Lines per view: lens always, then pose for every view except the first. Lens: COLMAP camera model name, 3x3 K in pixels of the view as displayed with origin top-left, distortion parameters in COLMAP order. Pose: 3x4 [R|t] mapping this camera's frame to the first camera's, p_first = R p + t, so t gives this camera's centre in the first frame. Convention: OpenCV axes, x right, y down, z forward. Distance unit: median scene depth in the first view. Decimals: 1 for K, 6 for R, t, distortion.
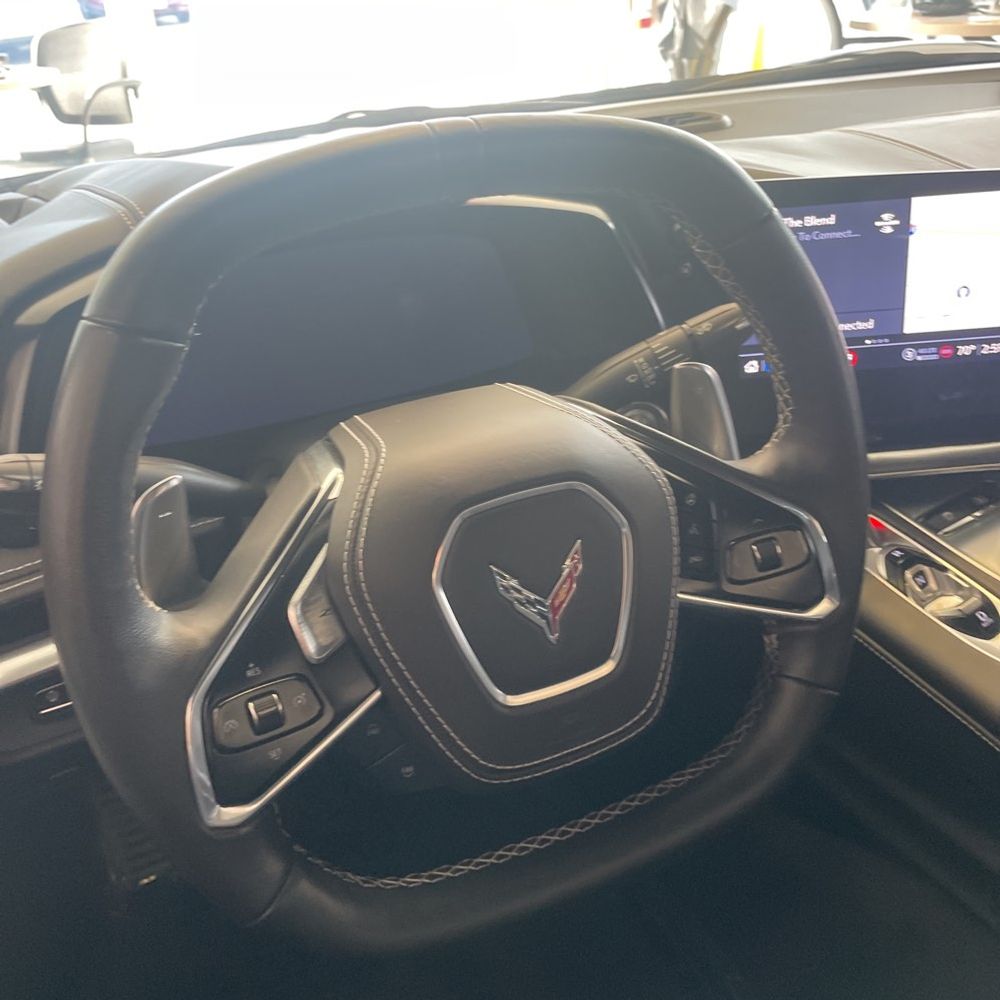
lens RADIAL K [[1016.3, 0, 502.2], [0, 1016.3, 472.1], [0, 0, 1]] dist [0.086096, -0.107535]
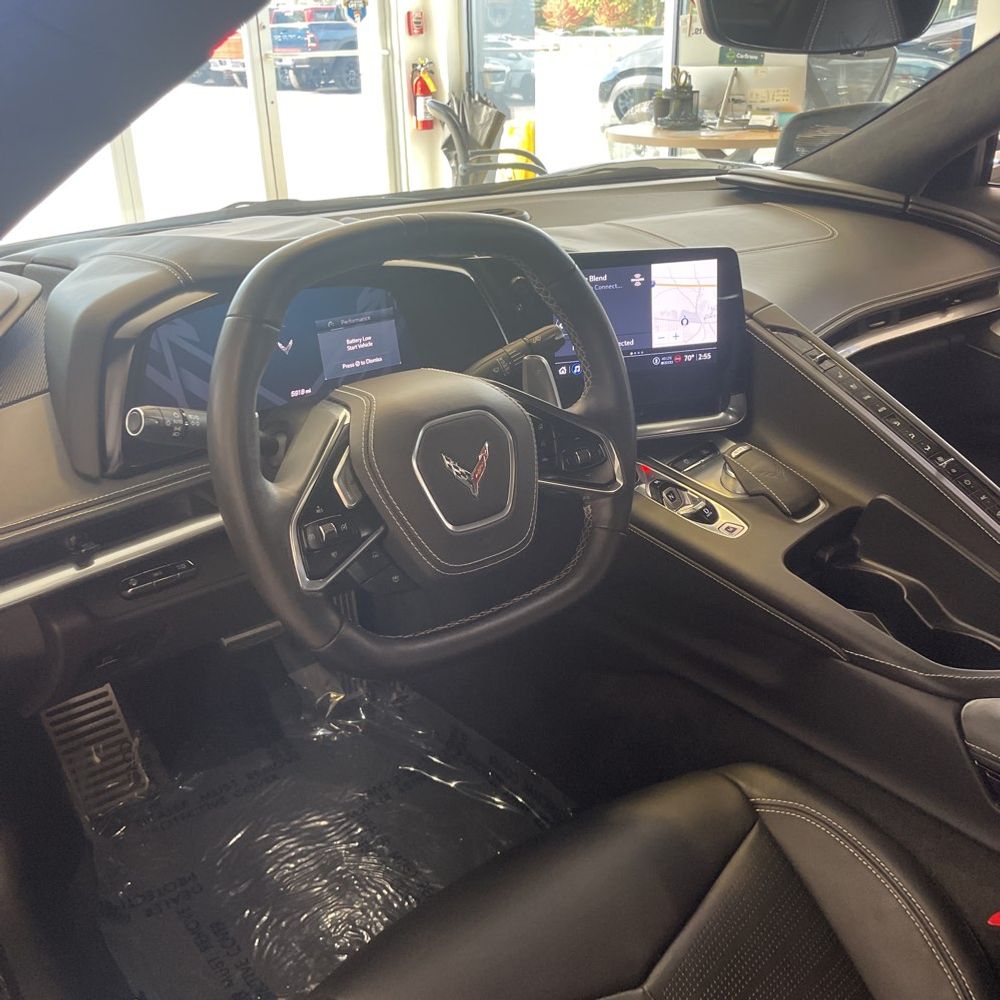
lens RADIAL K [[1011.9, 0, 502.1], [0, 1011.9, 492.9], [0, 0, 1]] dist [0.089023, -0.127112]
pose [[0.978672, -0.045240, 0.200386, -0.196630], [0.057297, 0.996853, -0.054780, 0.192839], [-0.197278, 0.065093, 0.978184, -0.576931]]
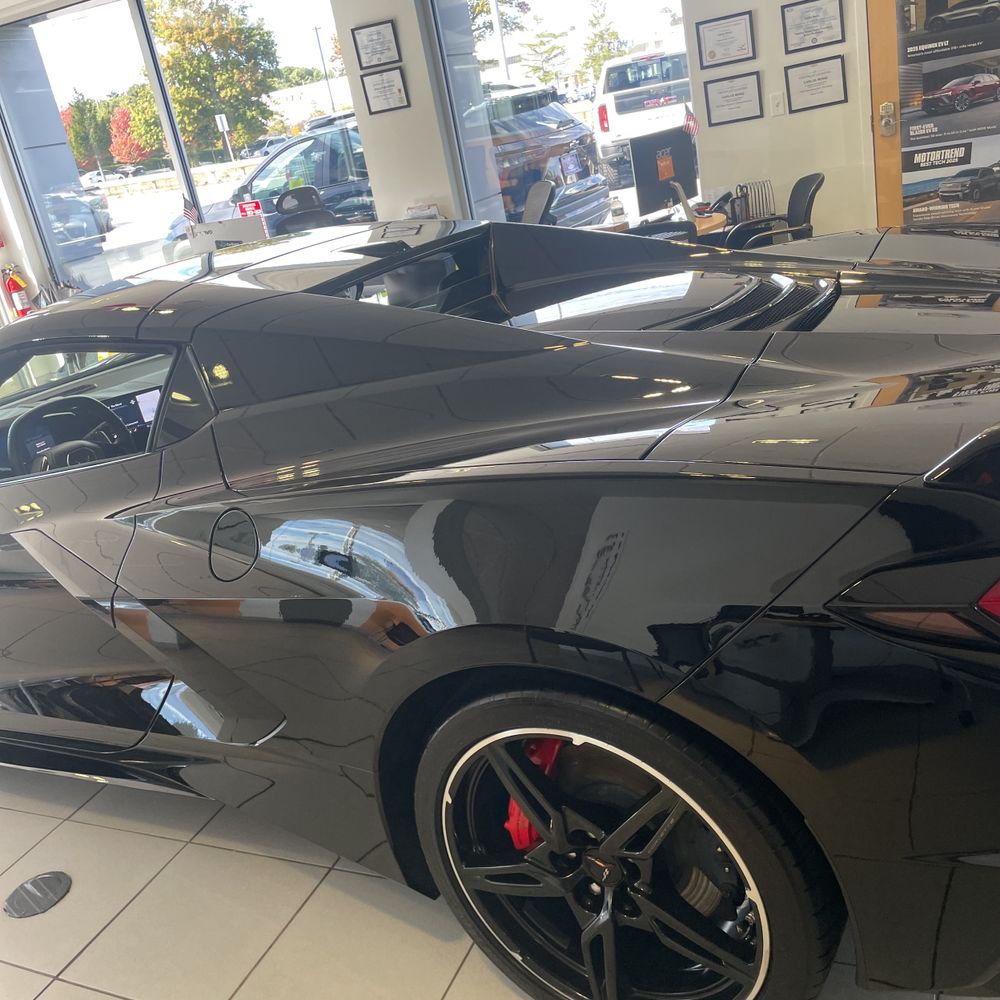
lens RADIAL K [[1026.3, 0, 511.7], [0, 1026.3, 479.4], [0, 0, 1]] dist [0.084698, -0.133365]
pose [[0.825107, -0.274522, 0.493798, -0.773677], [0.361605, 0.928148, -0.088225, 1.362755], [-0.434098, 0.251355, 0.865089, -4.539860]]
